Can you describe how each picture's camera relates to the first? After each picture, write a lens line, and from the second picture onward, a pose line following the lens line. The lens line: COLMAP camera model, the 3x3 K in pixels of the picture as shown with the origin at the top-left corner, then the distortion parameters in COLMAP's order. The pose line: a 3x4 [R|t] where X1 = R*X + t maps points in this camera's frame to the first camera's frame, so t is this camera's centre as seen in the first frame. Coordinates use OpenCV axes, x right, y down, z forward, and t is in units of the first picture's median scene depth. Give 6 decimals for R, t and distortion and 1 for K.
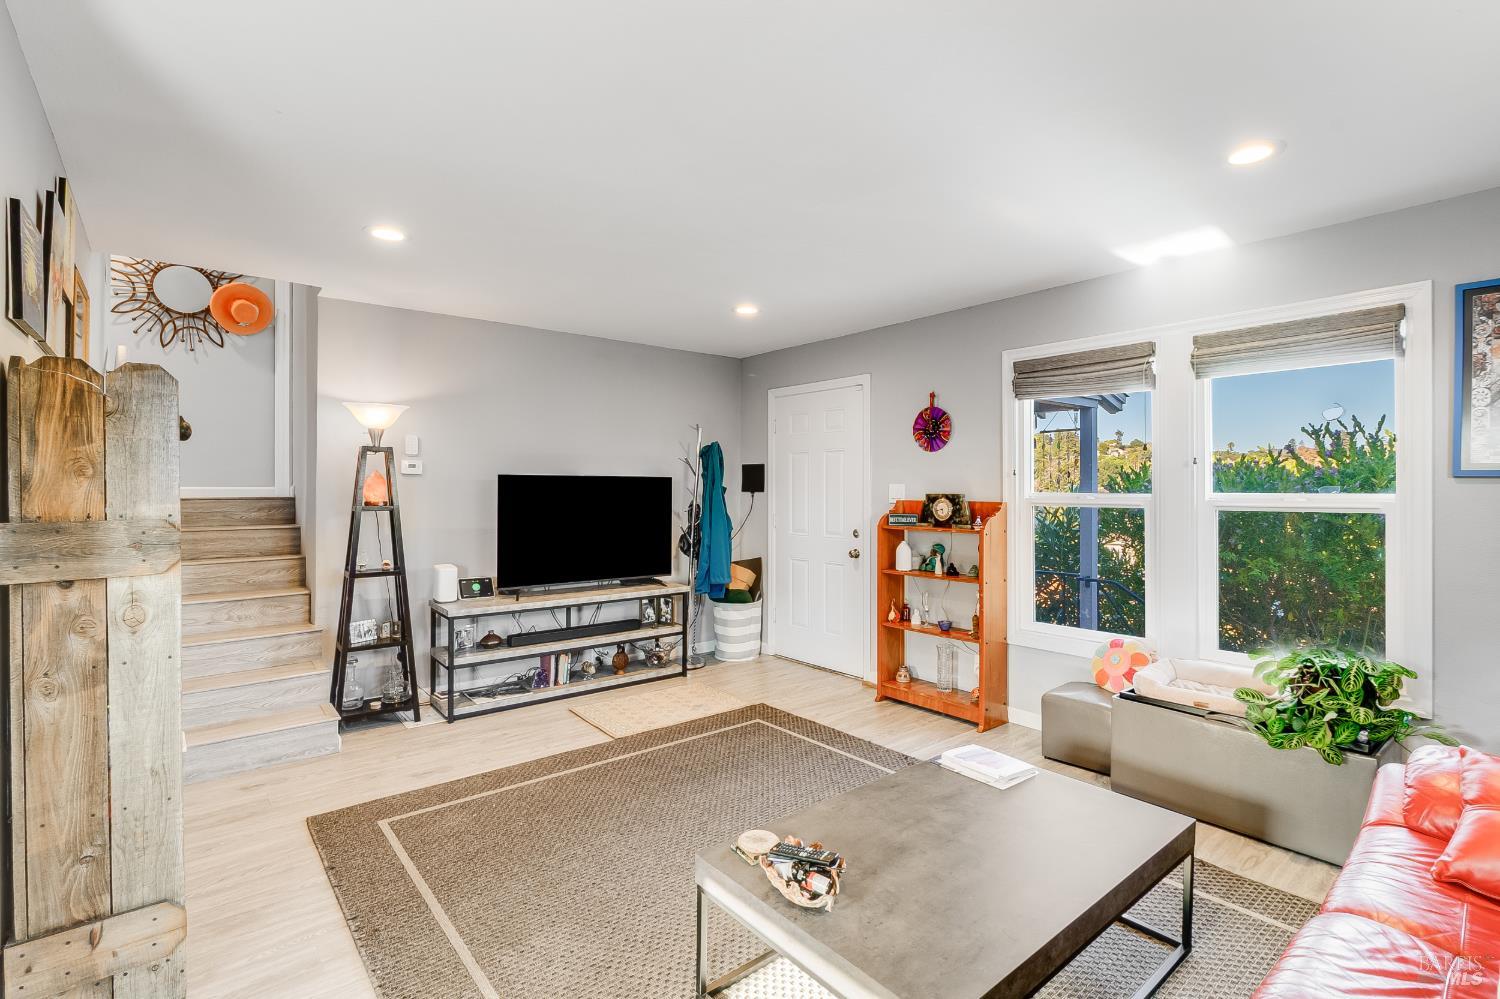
lens RADIAL K [[698.8, 0, 757.8], [0, 698.8, 490.3], [0, 0, 1]] dist [-0.001453, -0.004260]
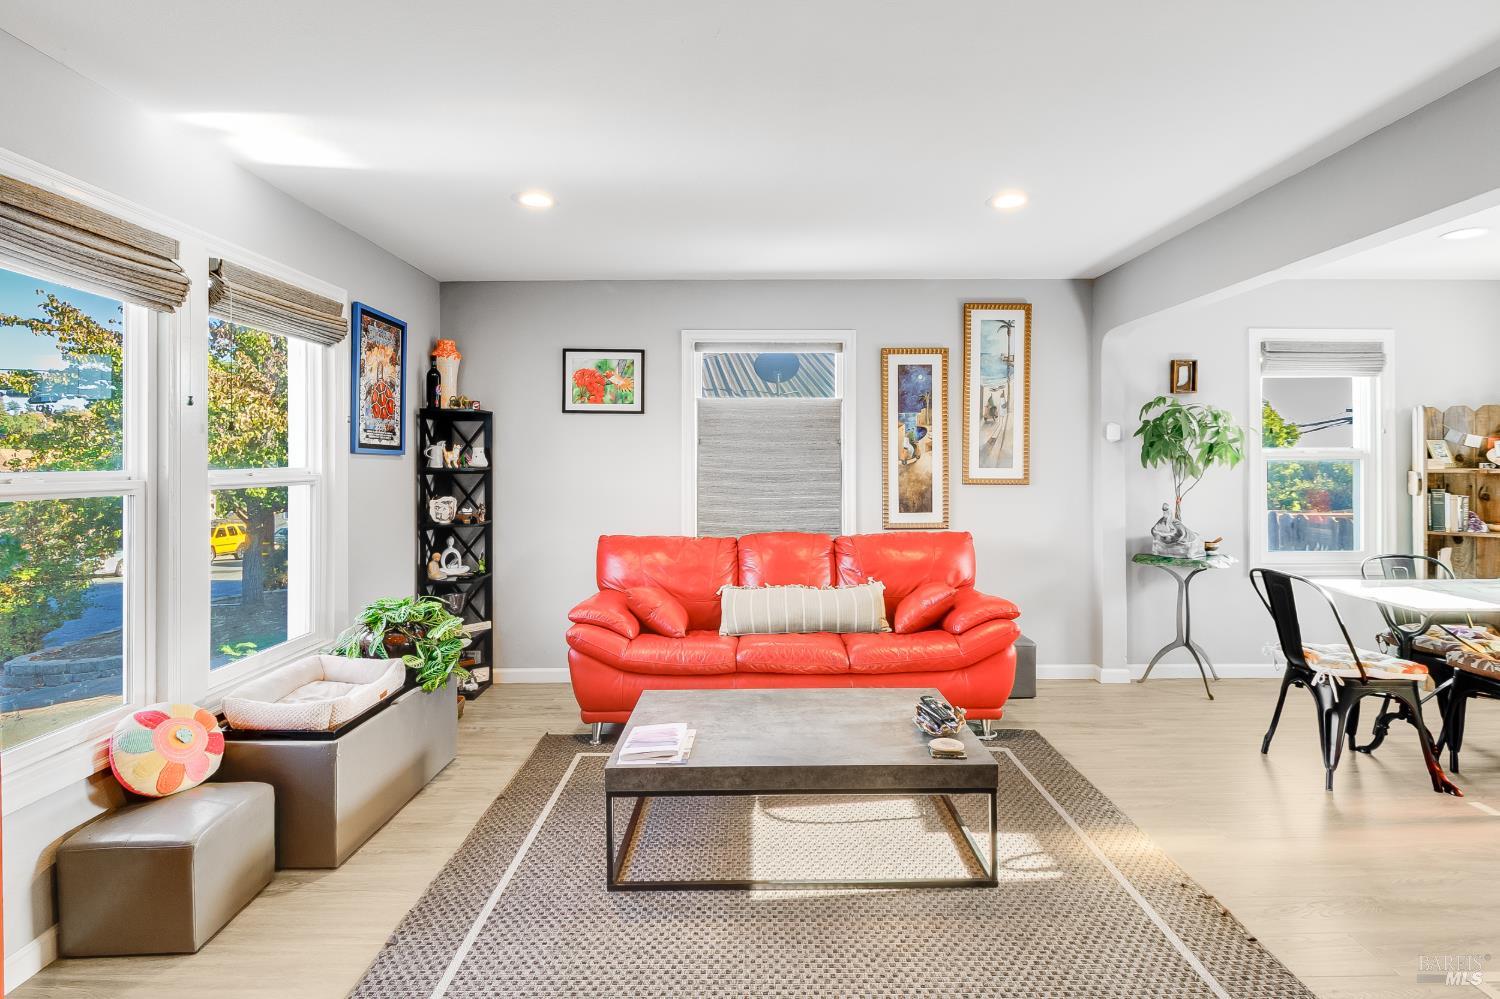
lens RADIAL K [[698.8, 0, 769.4], [0, 698.8, 462.7], [0, 0, 1]] dist [-0.001453, -0.004260]
pose [[-0.773064, 0.002983, 0.634320, -0.238326], [0.005410, 0.999984, 0.001891, 0.001054], [-0.634304, 0.004894, -0.773068, 0.932386]]
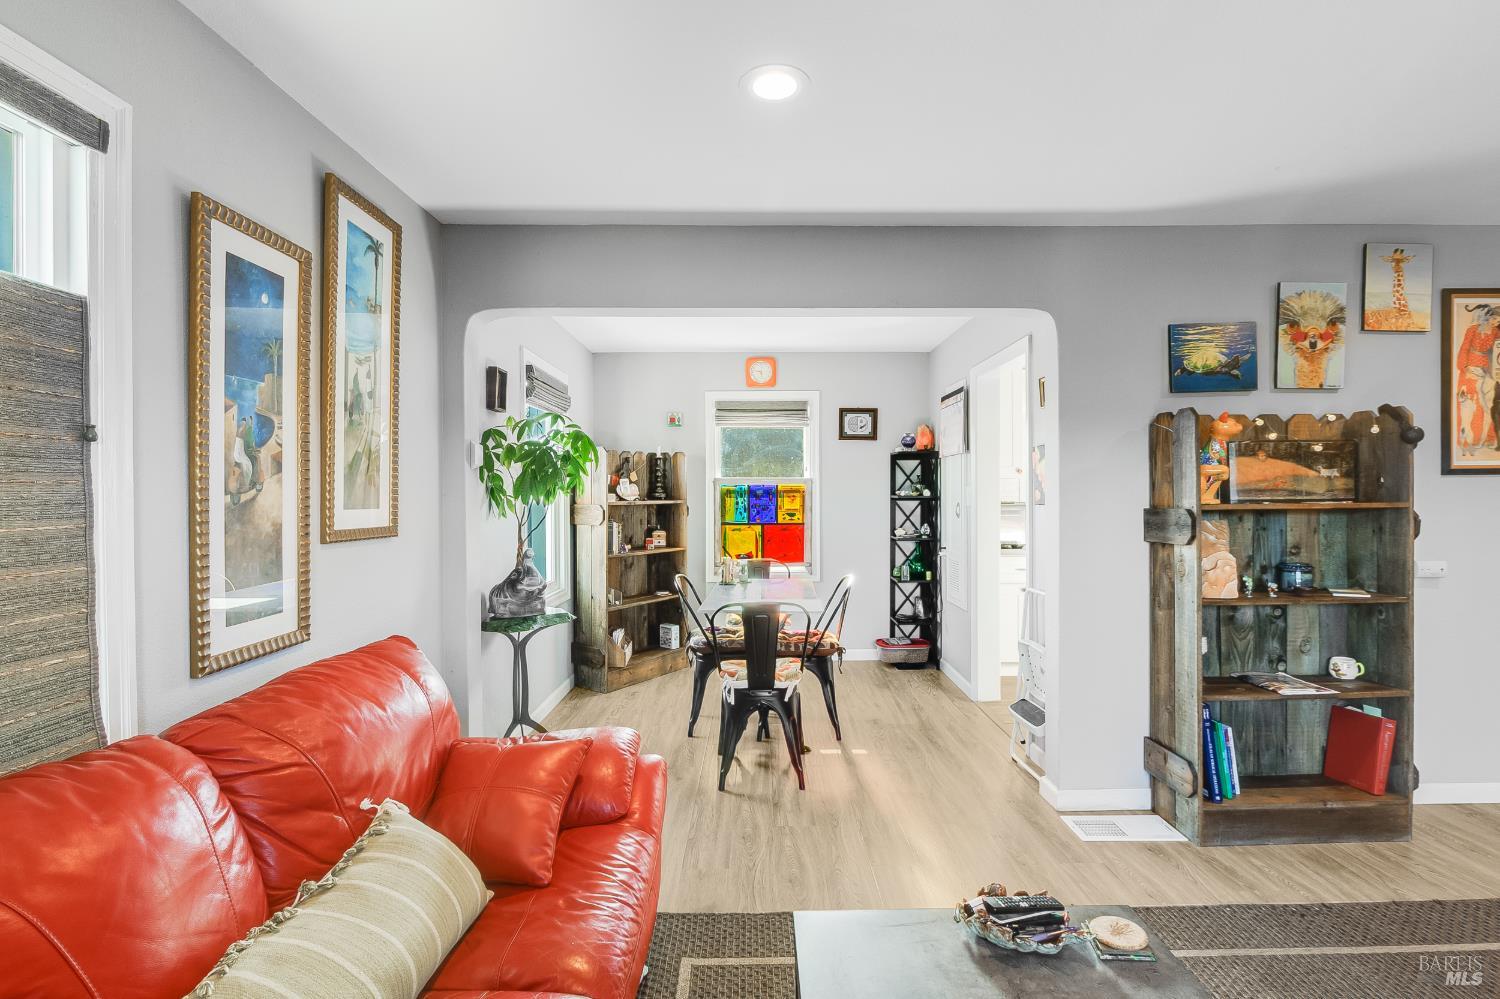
lens RADIAL K [[698.8, 0, 764.2], [0, 698.8, 500.4], [0, 0, 1]] dist [-0.001453, -0.004260]
pose [[-0.631070, 0.012245, -0.775629, 0.378477], [0.003064, 0.999907, 0.013293, -0.000242], [0.775720, 0.006012, -0.631049, 0.518366]]
